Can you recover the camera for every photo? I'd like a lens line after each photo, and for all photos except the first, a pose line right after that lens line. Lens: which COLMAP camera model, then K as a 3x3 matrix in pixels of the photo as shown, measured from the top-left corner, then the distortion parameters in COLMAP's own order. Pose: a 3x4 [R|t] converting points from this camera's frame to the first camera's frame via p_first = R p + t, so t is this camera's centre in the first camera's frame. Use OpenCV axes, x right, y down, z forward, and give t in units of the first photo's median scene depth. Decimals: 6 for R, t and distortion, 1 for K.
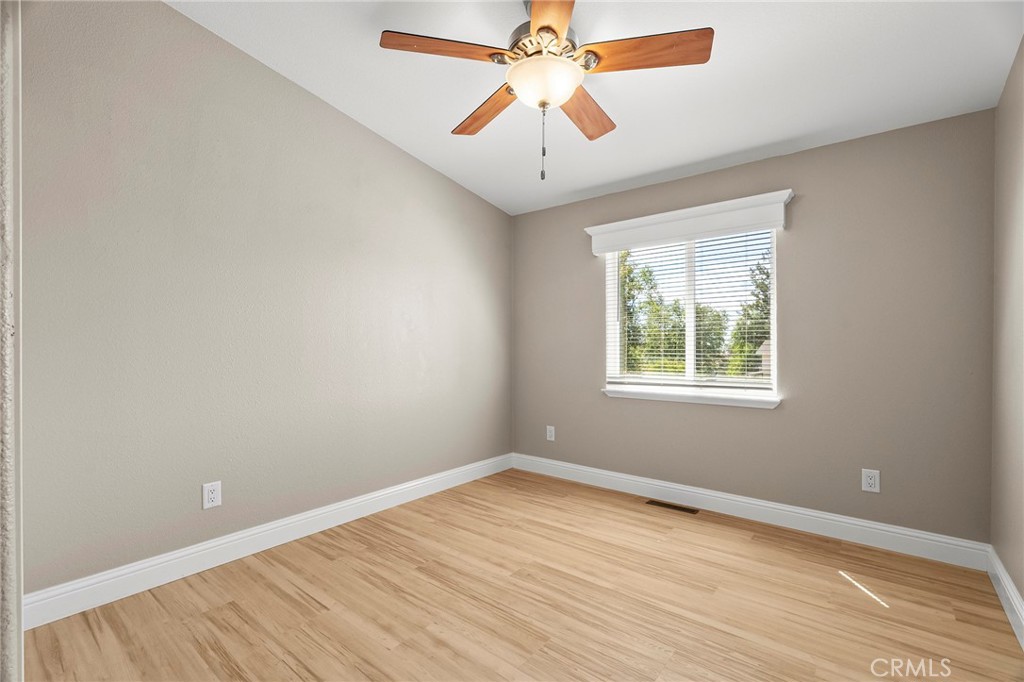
lens RADIAL K [[459.0, 0, 516.3], [0, 459.0, 337.8], [0, 0, 1]] dist [-0.003295, 0.000884]
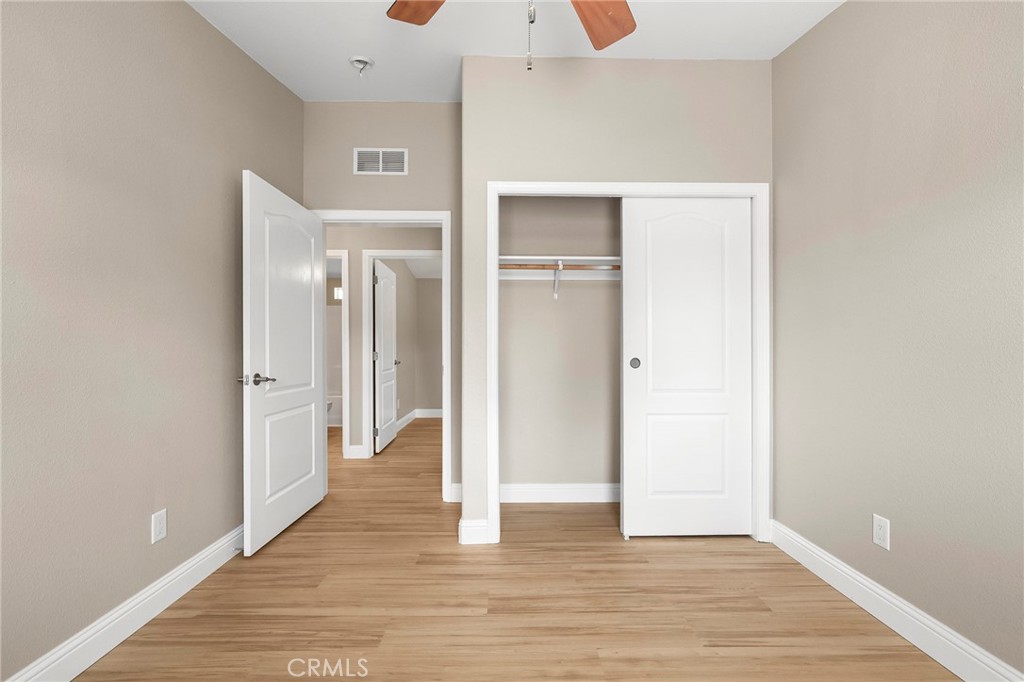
lens RADIAL K [[459.0, 0, 511.0], [0, 459.0, 346.4], [0, 0, 1]] dist [-0.003295, 0.000884]
pose [[-0.775517, -0.000944, -0.631326, 0.467943], [0.013235, 0.999755, -0.017752, 0.015175], [0.631188, -0.022123, -0.775314, 1.507006]]
